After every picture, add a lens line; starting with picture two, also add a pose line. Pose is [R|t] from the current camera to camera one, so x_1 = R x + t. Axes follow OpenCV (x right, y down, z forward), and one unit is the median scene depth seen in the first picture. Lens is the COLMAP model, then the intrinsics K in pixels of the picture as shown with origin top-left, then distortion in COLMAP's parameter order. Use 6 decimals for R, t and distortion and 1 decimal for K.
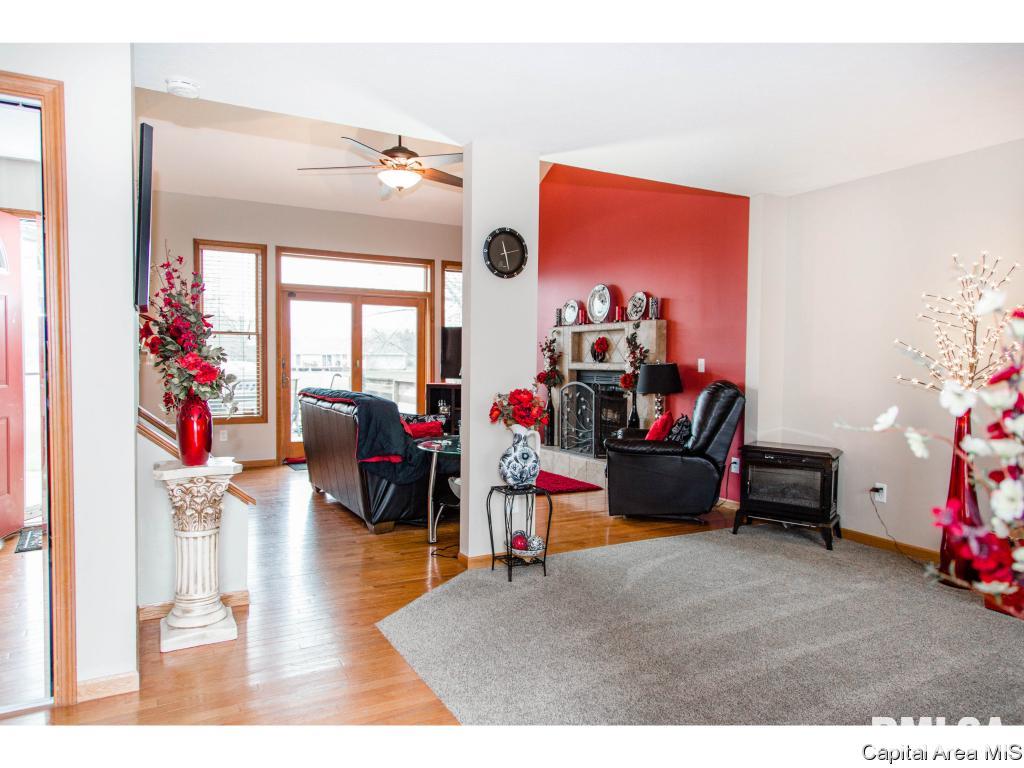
lens RADIAL K [[675.4, 0, 512.0], [0, 675.4, 384.0], [0, 0, 1]] dist [0.000115, -0.000787]
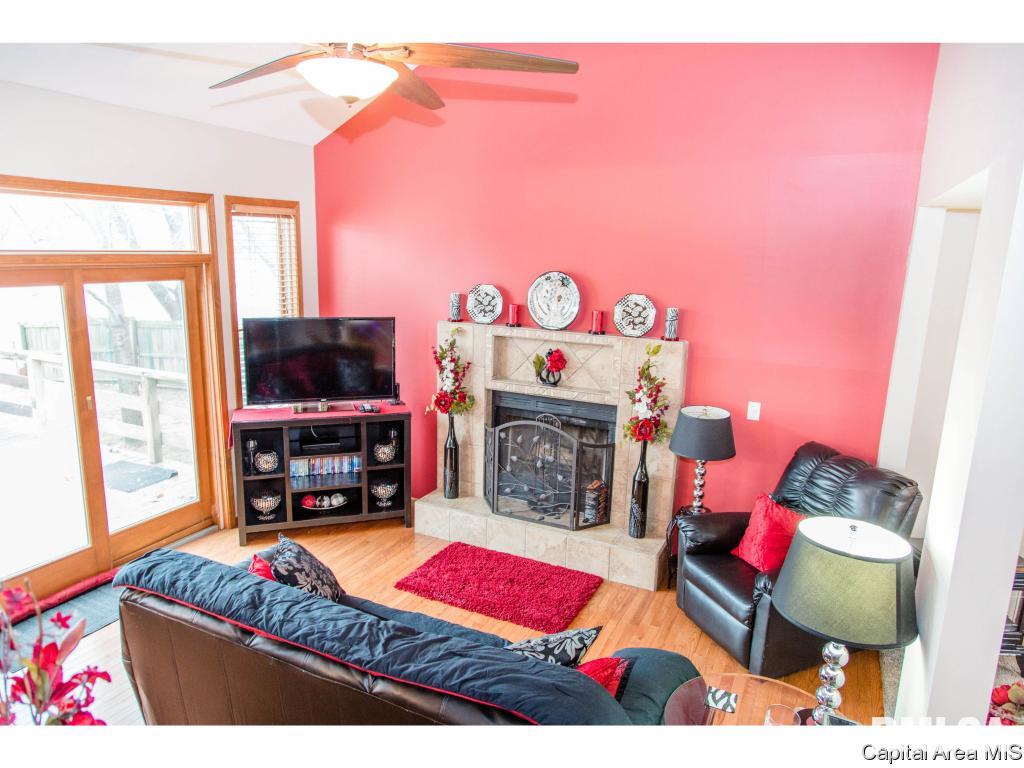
lens RADIAL K [[675.4, 0, 512.0], [0, 675.4, 384.0], [0, 0, 1]] dist [0.000115, -0.000787]
pose [[0.816048, -0.104642, 0.568432, -0.275096], [-0.000097, 0.983450, 0.181182, -0.147338], [-0.577983, -0.147908, 0.802532, 0.432274]]
